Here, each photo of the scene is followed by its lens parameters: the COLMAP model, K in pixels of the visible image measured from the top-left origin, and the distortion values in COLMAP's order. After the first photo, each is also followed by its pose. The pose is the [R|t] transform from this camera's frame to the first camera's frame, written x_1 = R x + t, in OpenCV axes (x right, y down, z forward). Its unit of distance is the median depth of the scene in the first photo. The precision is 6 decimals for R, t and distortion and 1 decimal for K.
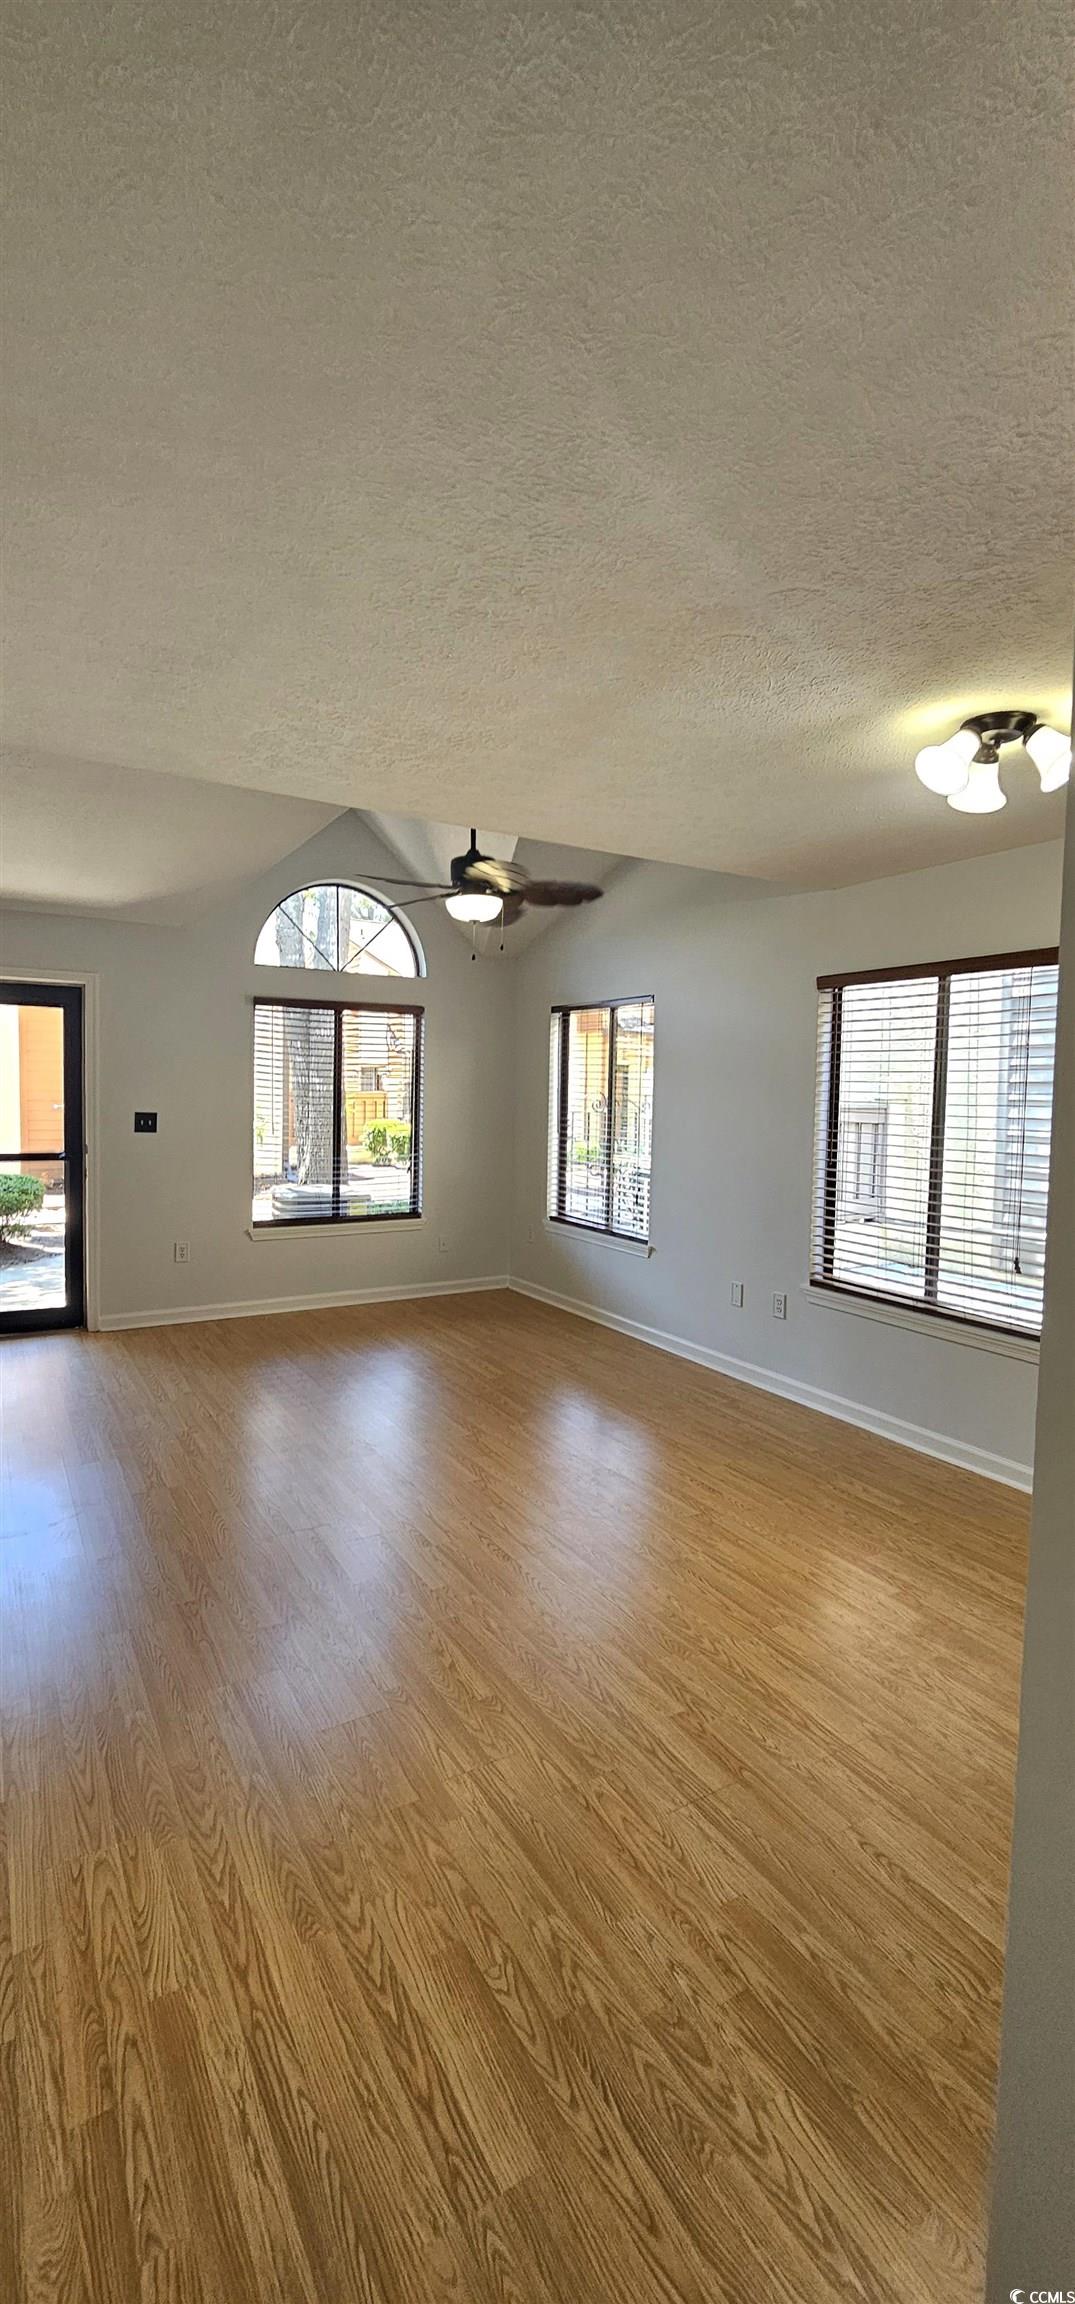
lens RADIAL K [[964.3, 0, 523.5], [0, 964.3, 1141.4], [0, 0, 1]] dist [-0.006032, 0.001700]
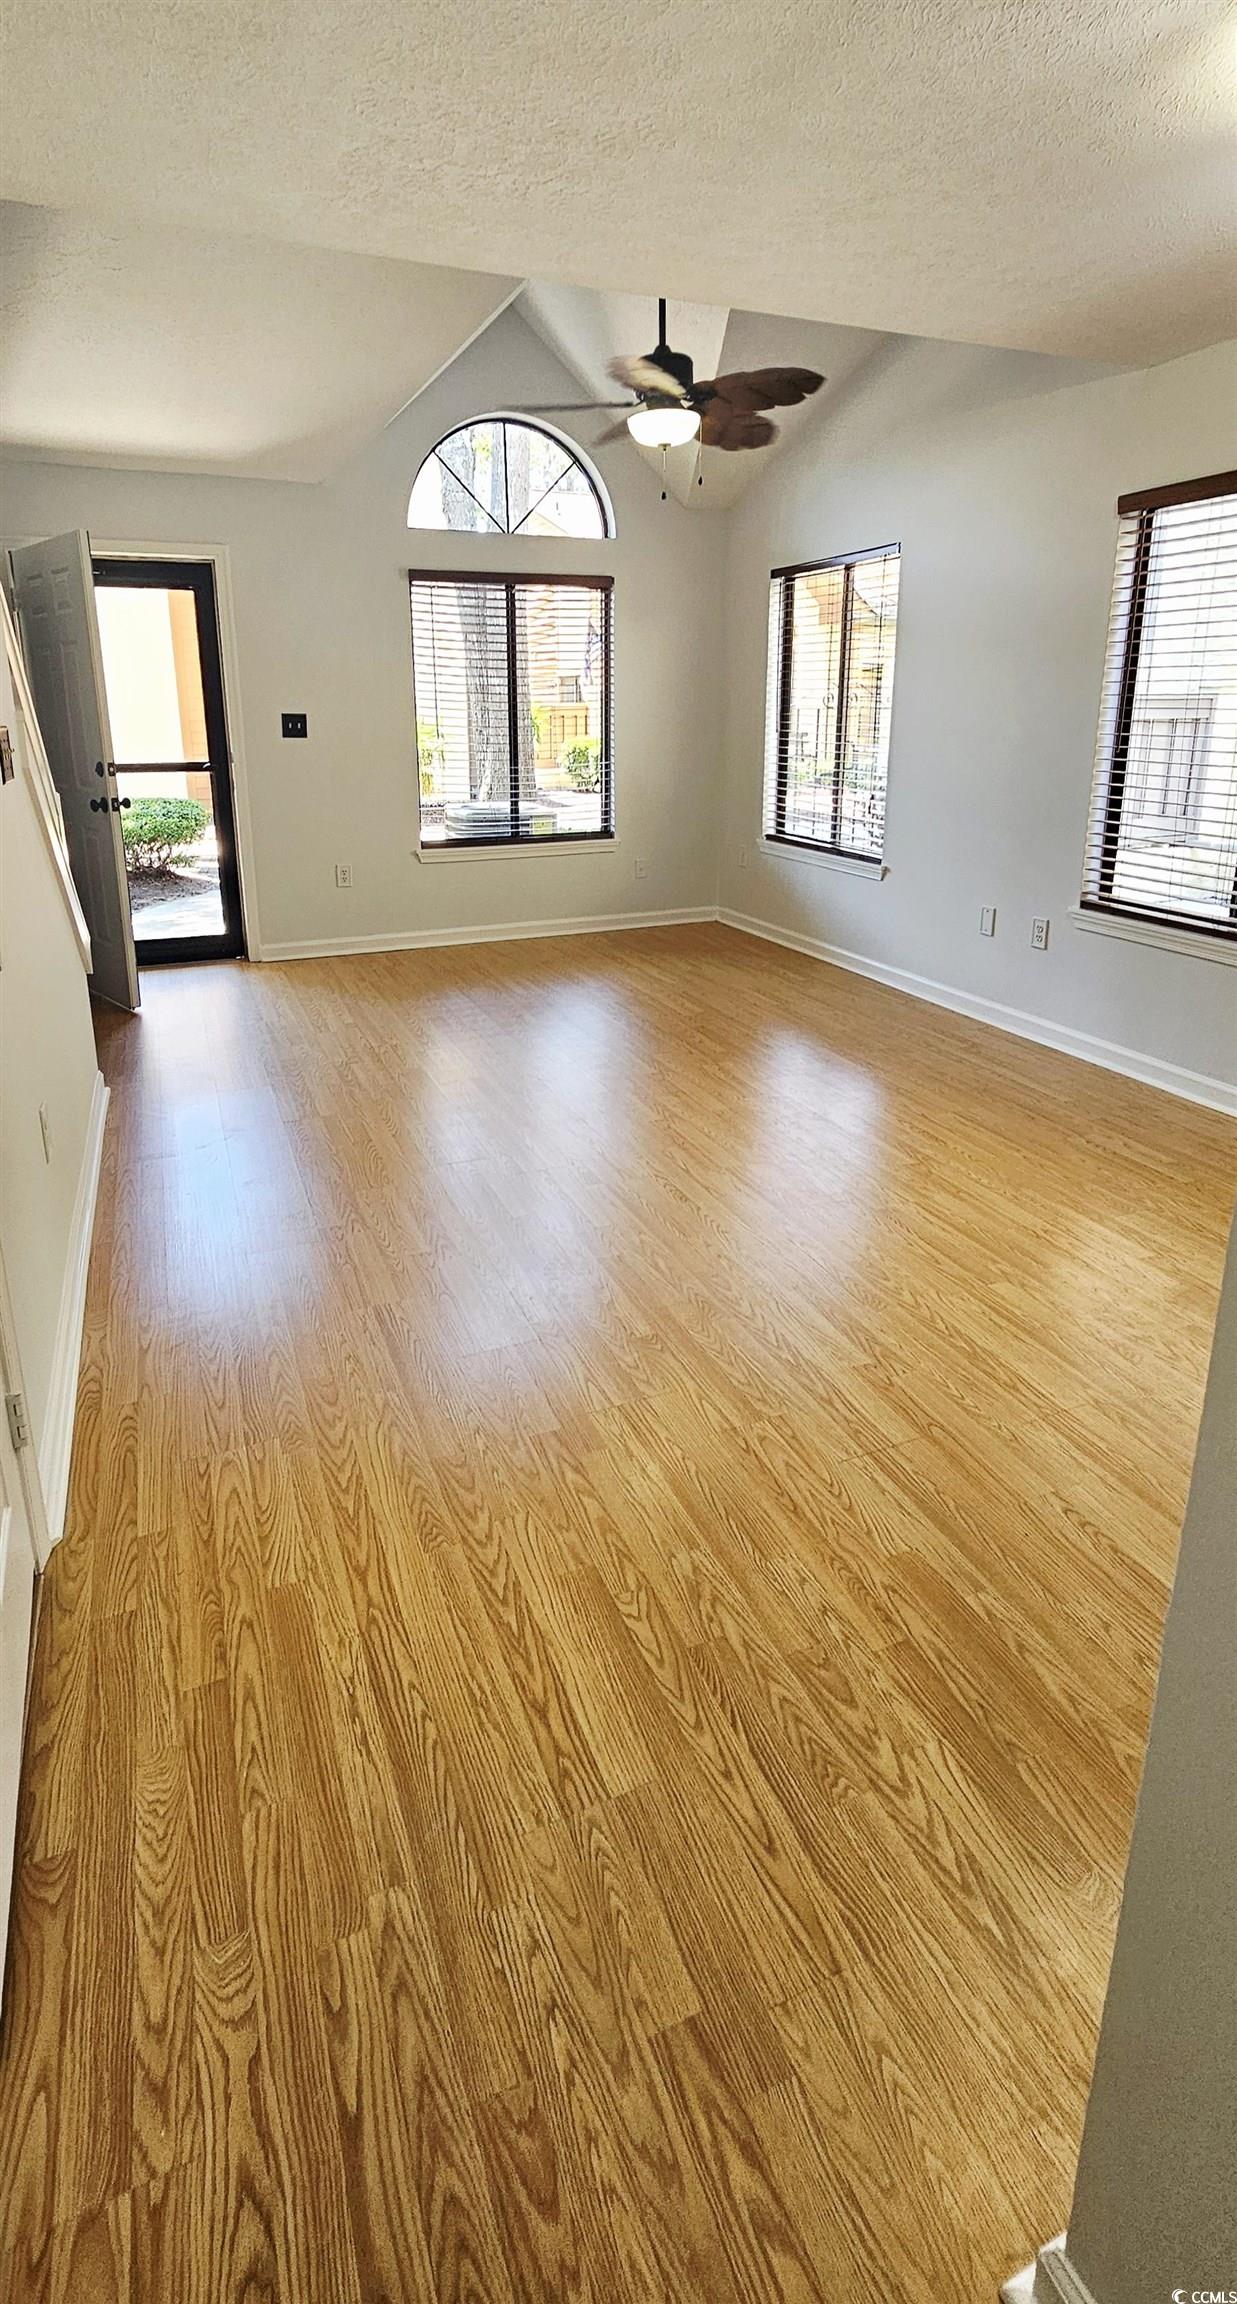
lens RADIAL K [[1098.7, 0, 598.2], [0, 1098.7, 1000.6], [0, 0, 1]] dist [-0.002556, -0.000030]
pose [[0.989267, 0.013914, -0.145452, 0.076181], [0.015604, 0.979702, 0.199851, 0.082278], [0.145280, -0.199976, 0.968970, 0.079888]]
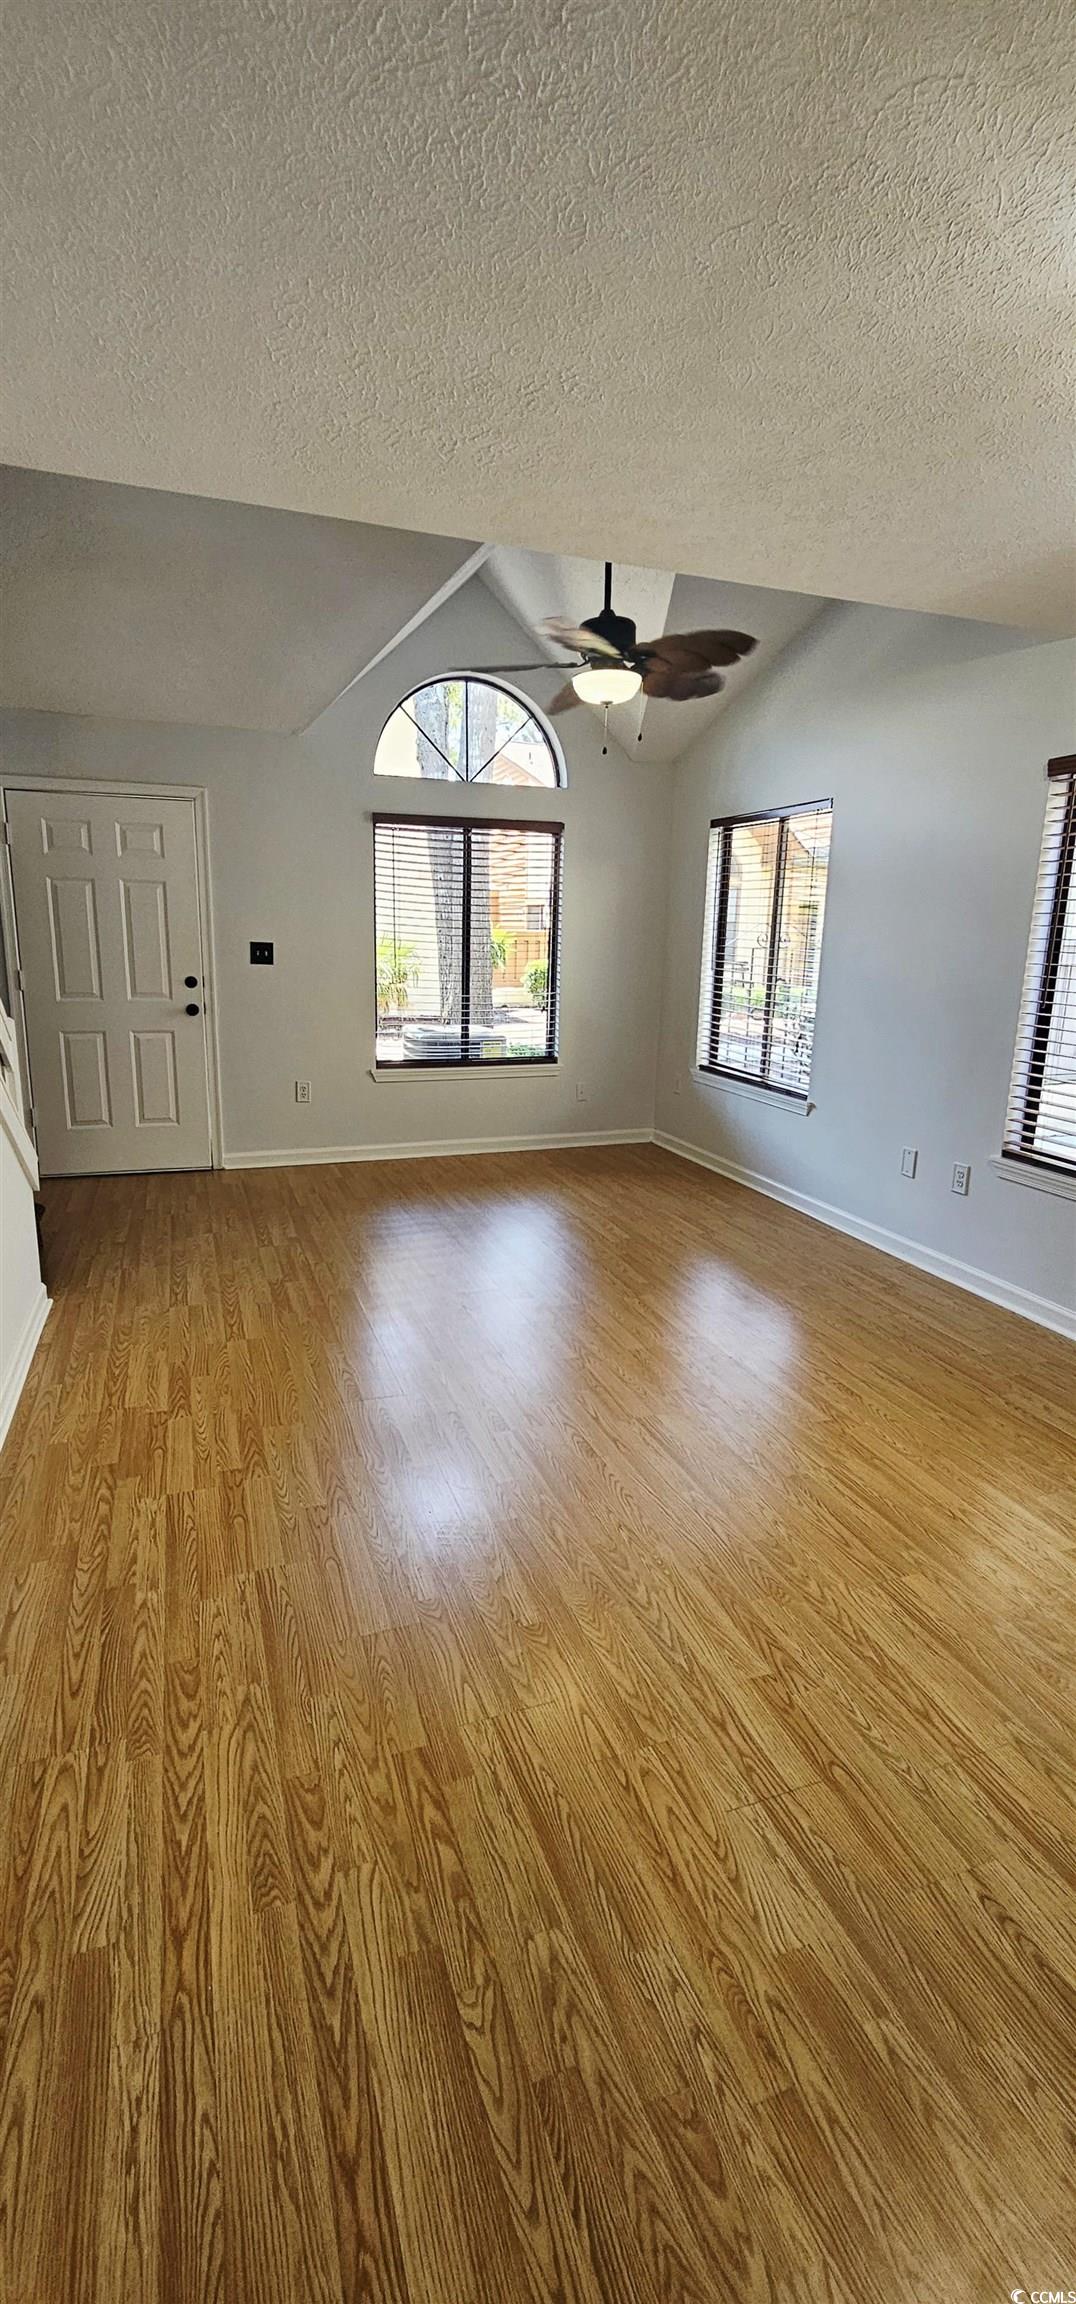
lens RADIAL K [[964.3, 0, 521.8], [0, 964.3, 1151.2], [0, 0, 1]] dist [-0.006032, 0.001700]
pose [[0.981543, 0.043508, -0.186225, 0.112832], [-0.012011, 0.985879, 0.167026, 0.029320], [0.190862, -0.161707, 0.968206, 0.297402]]
